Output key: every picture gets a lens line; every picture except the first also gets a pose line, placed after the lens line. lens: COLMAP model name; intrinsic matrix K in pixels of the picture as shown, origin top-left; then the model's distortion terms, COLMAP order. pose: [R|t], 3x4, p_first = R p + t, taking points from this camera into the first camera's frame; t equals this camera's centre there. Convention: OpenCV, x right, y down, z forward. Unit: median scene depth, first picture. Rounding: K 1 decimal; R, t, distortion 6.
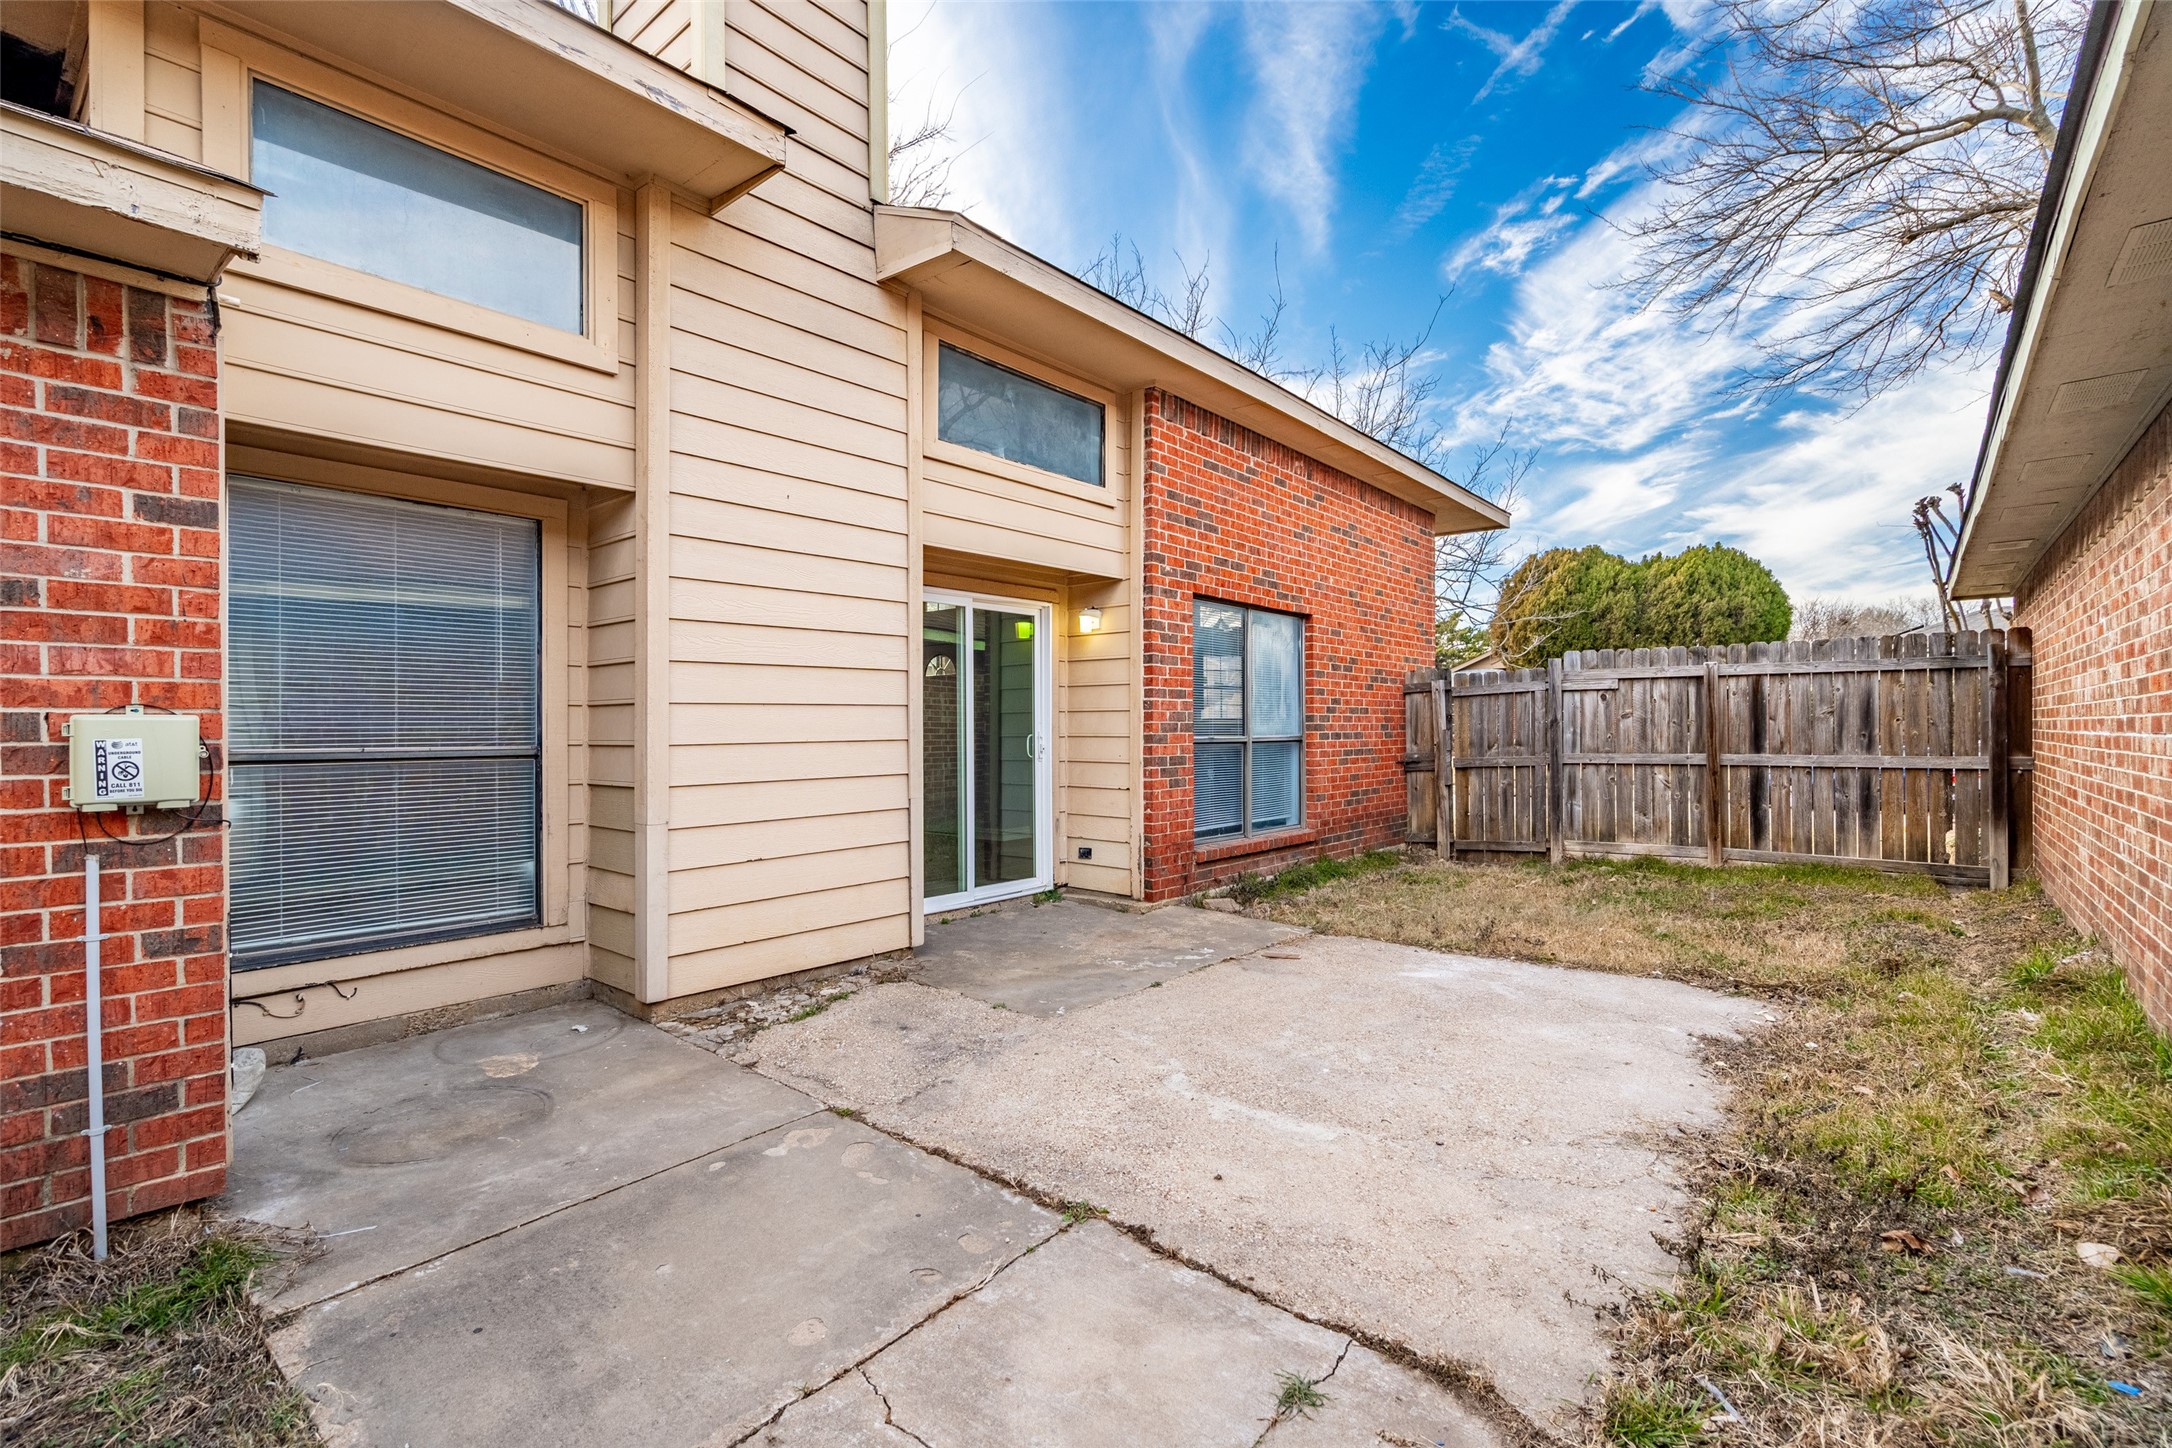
lens RADIAL K [[976.2, 0, 1082.7], [0, 976.2, 723.5], [0, 0, 1]] dist [-0.005308, 0.003586]
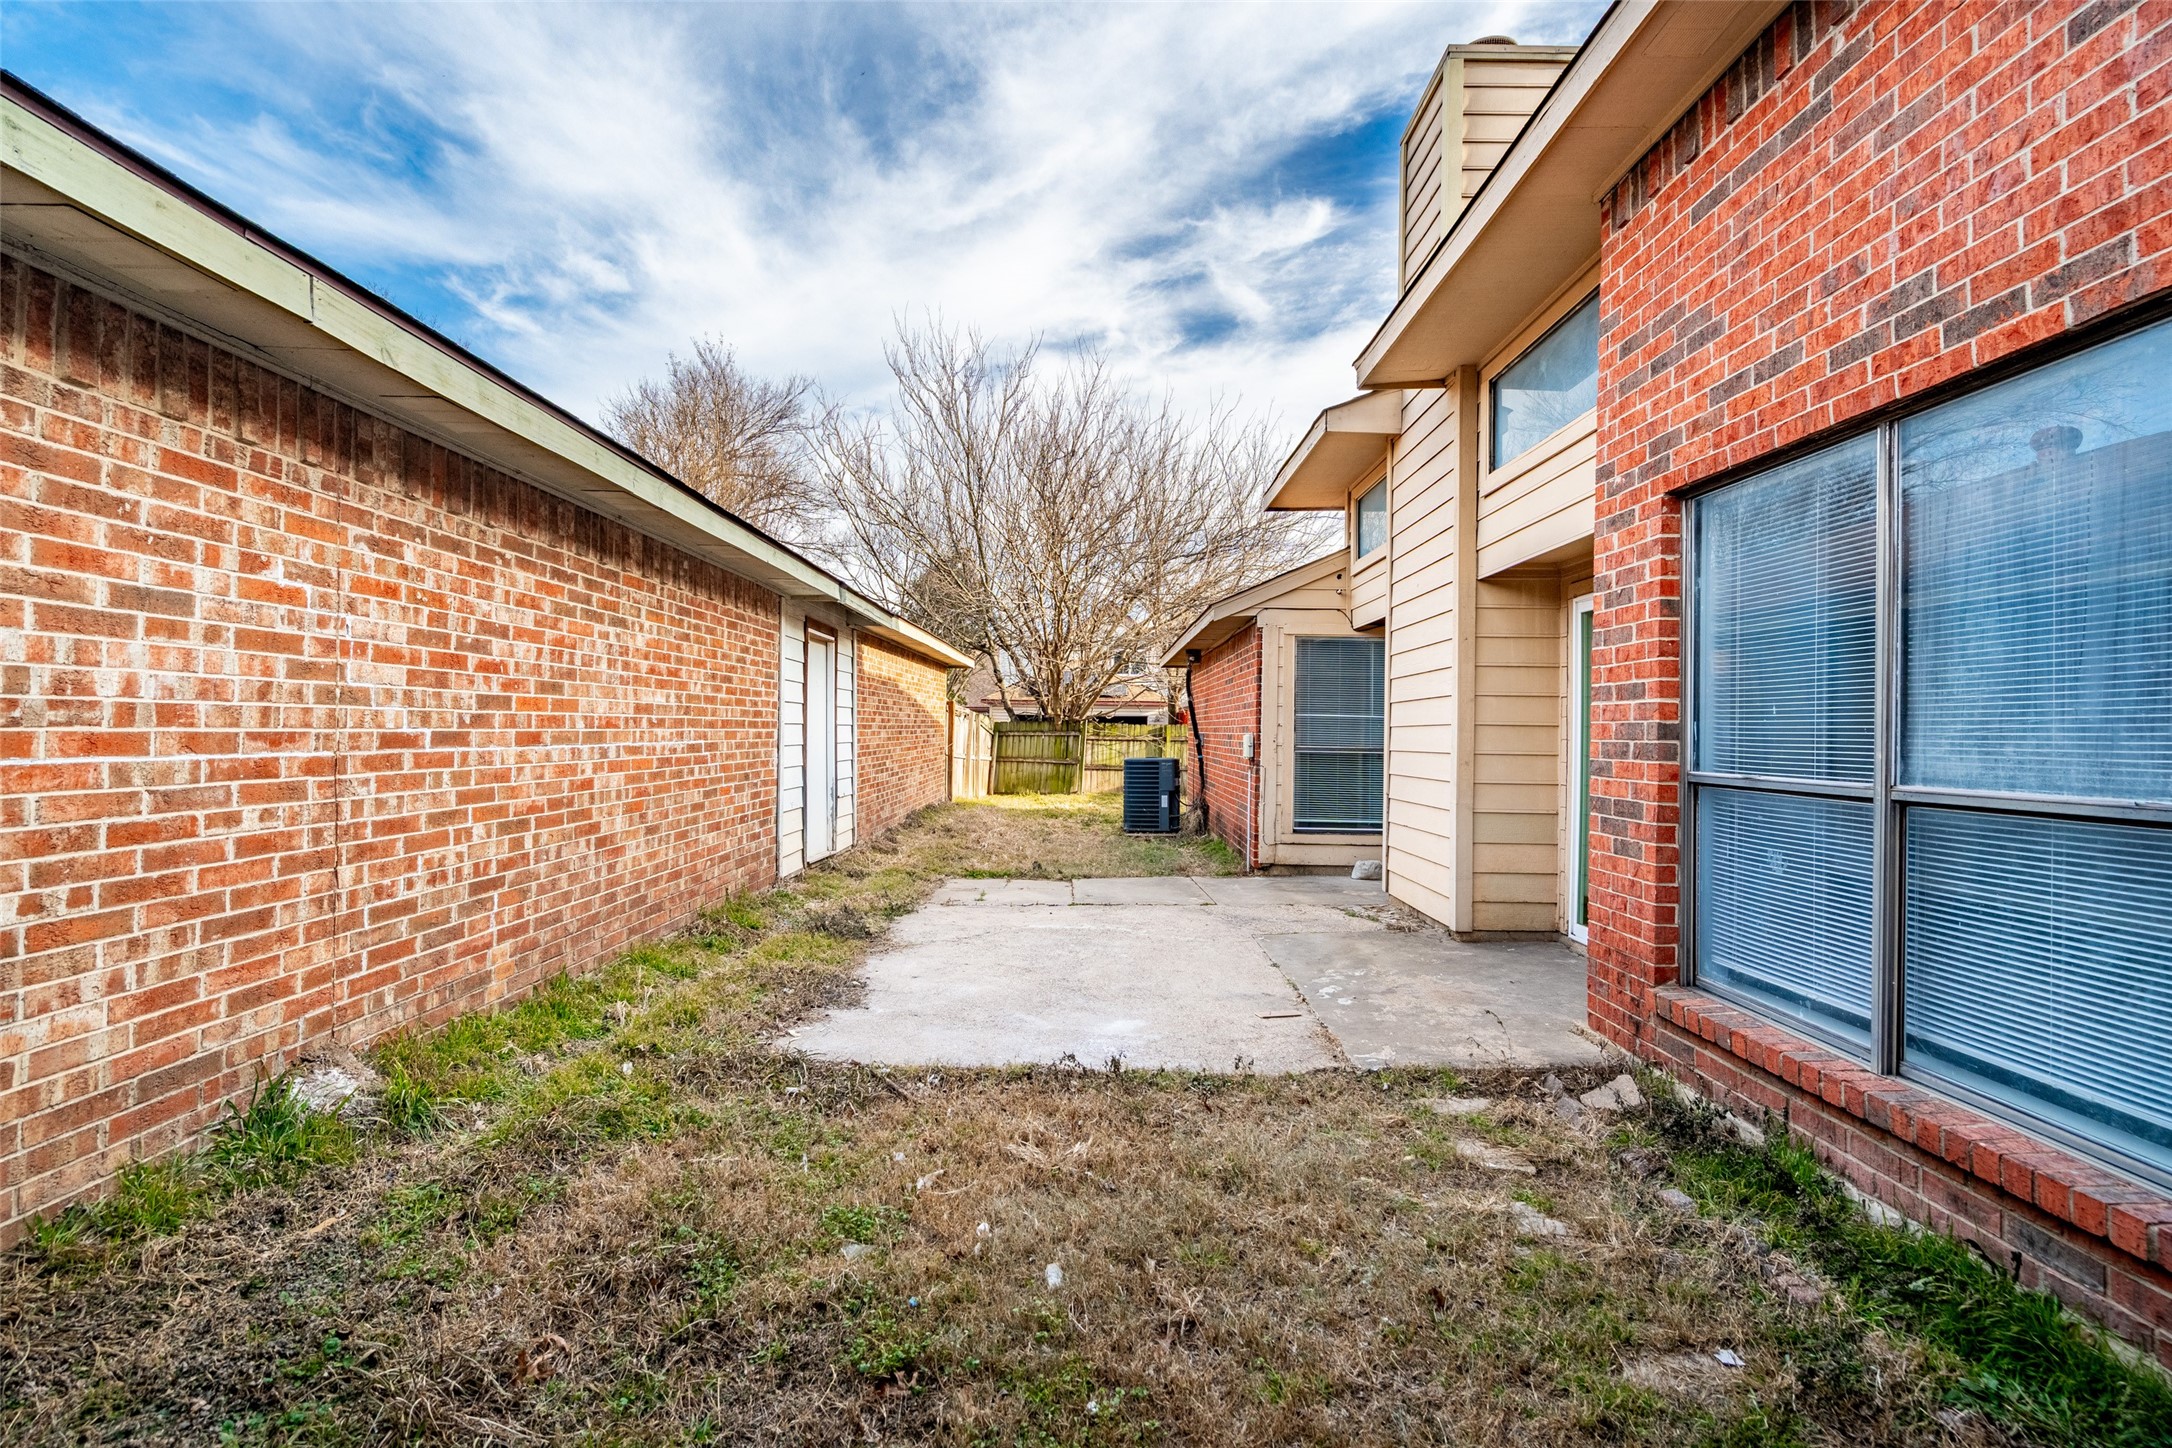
lens RADIAL K [[976.2, 0, 1087.2], [0, 976.2, 722.6], [0, 0, 1]] dist [-0.005308, 0.003586]
pose [[-0.764584, -0.009290, -0.644457, 0.945158], [-0.004128, 0.999946, -0.009518, -0.007673], [0.644510, -0.004617, -0.764582, 1.656070]]
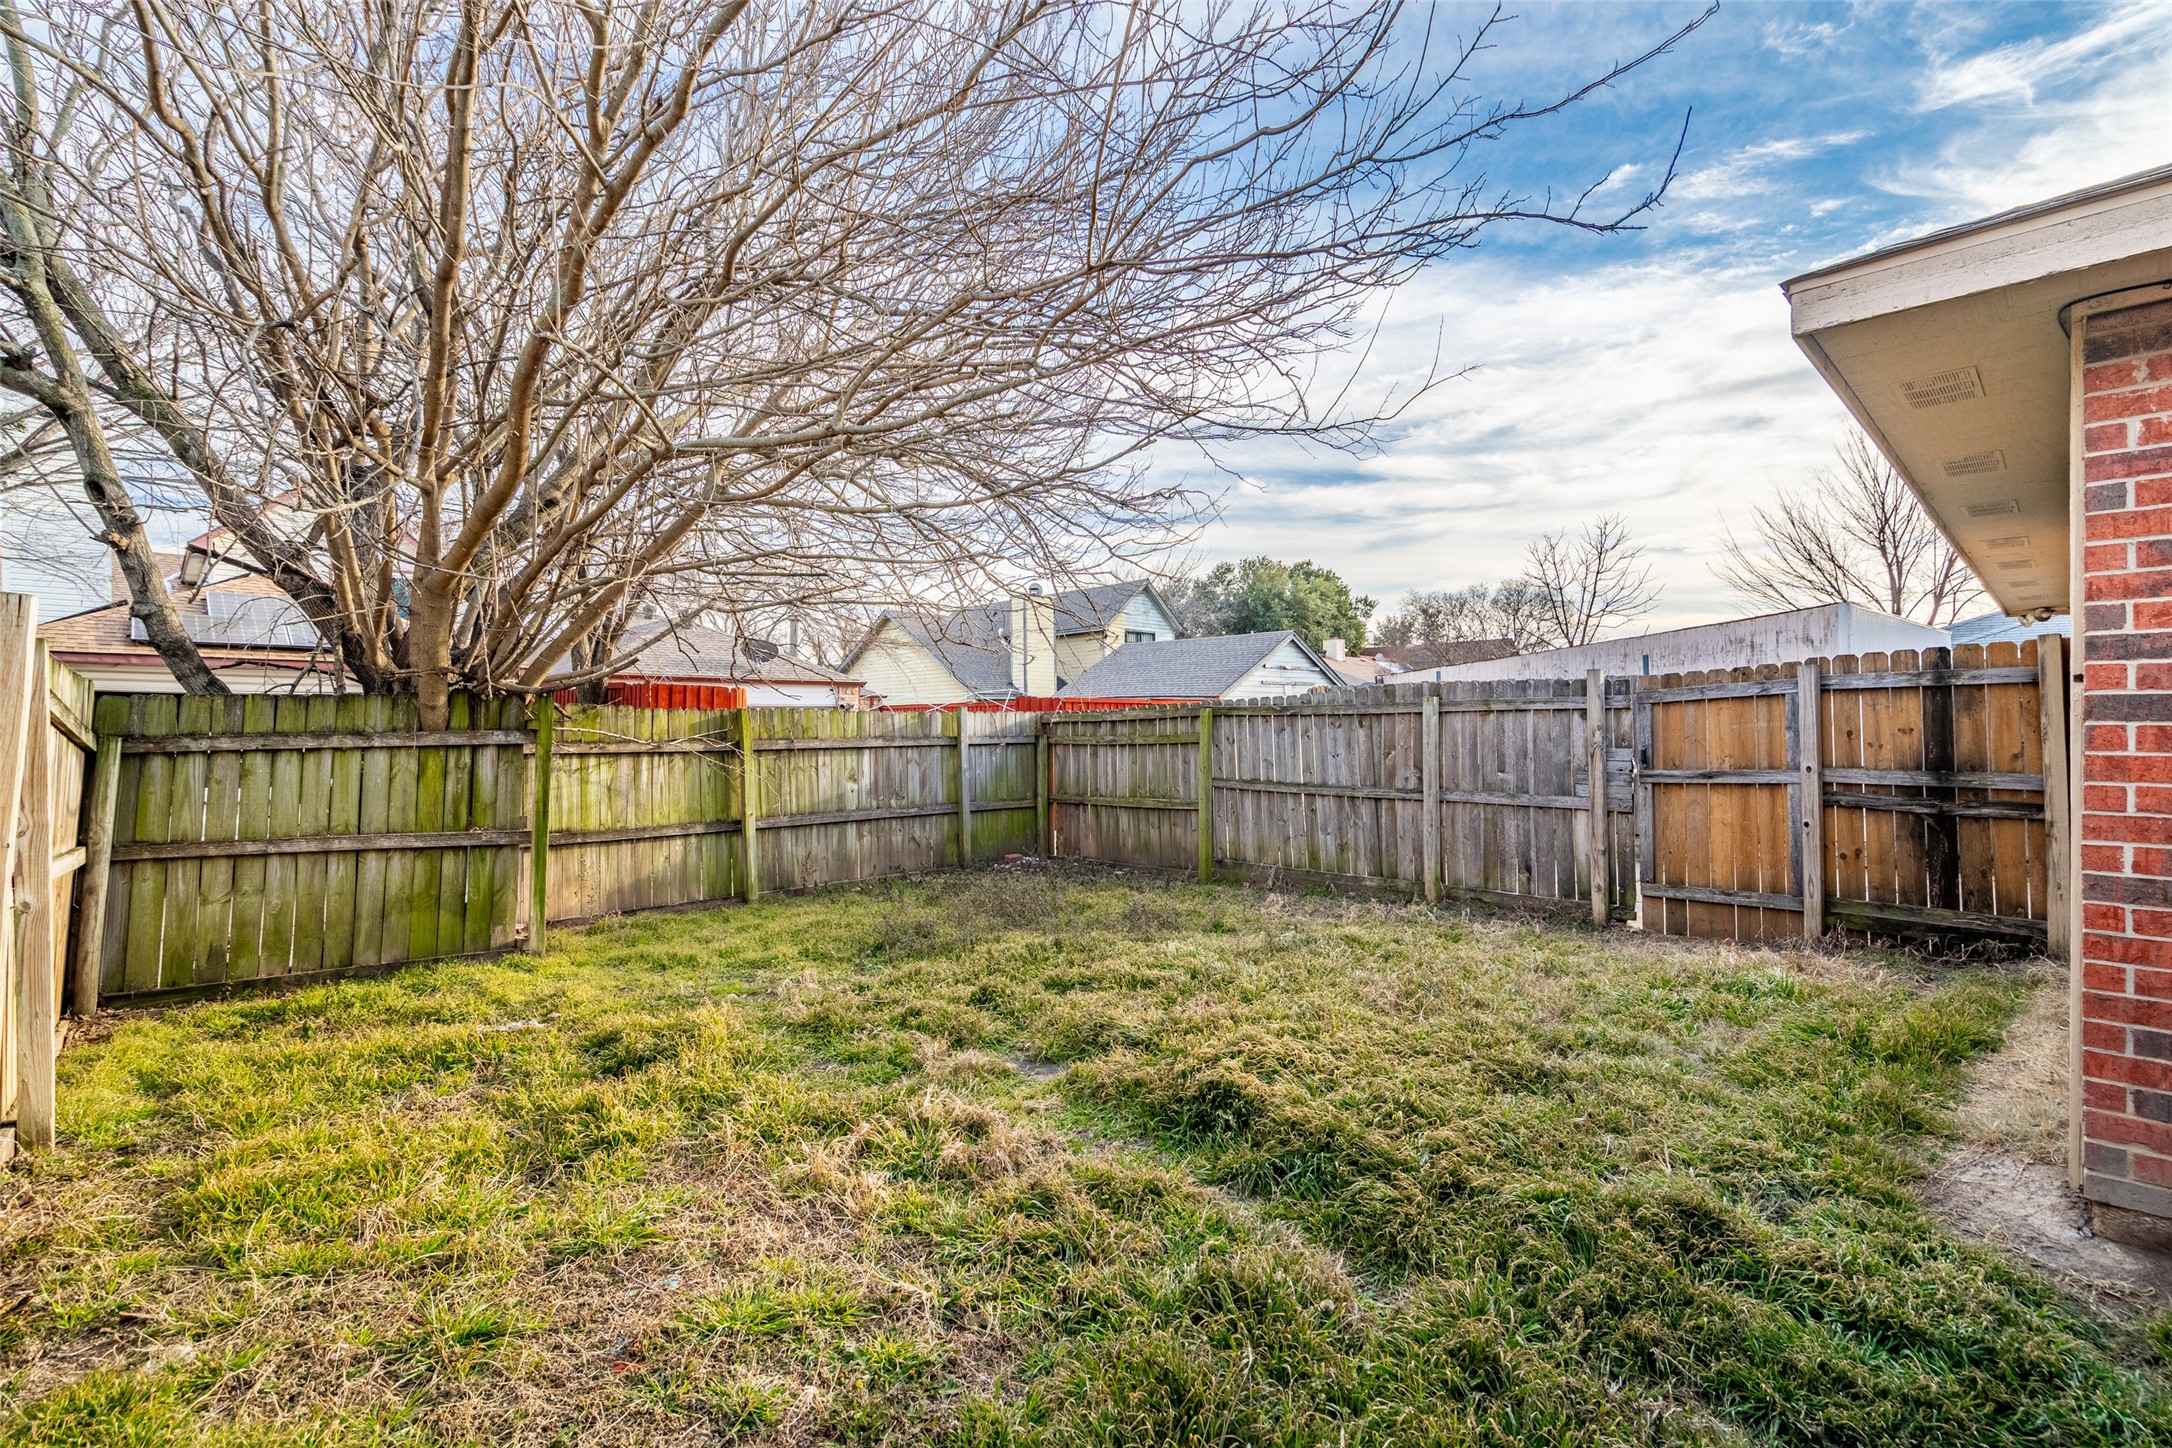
lens RADIAL K [[976.2, 0, 1084.7], [0, 976.2, 717.0], [0, 0, 1]] dist [-0.005308, 0.003586]
pose [[-0.079332, -0.003076, -0.996843, -0.683729], [0.010736, 0.999935, -0.003940, -0.012474], [0.996790, -0.011015, -0.079294, -0.940028]]
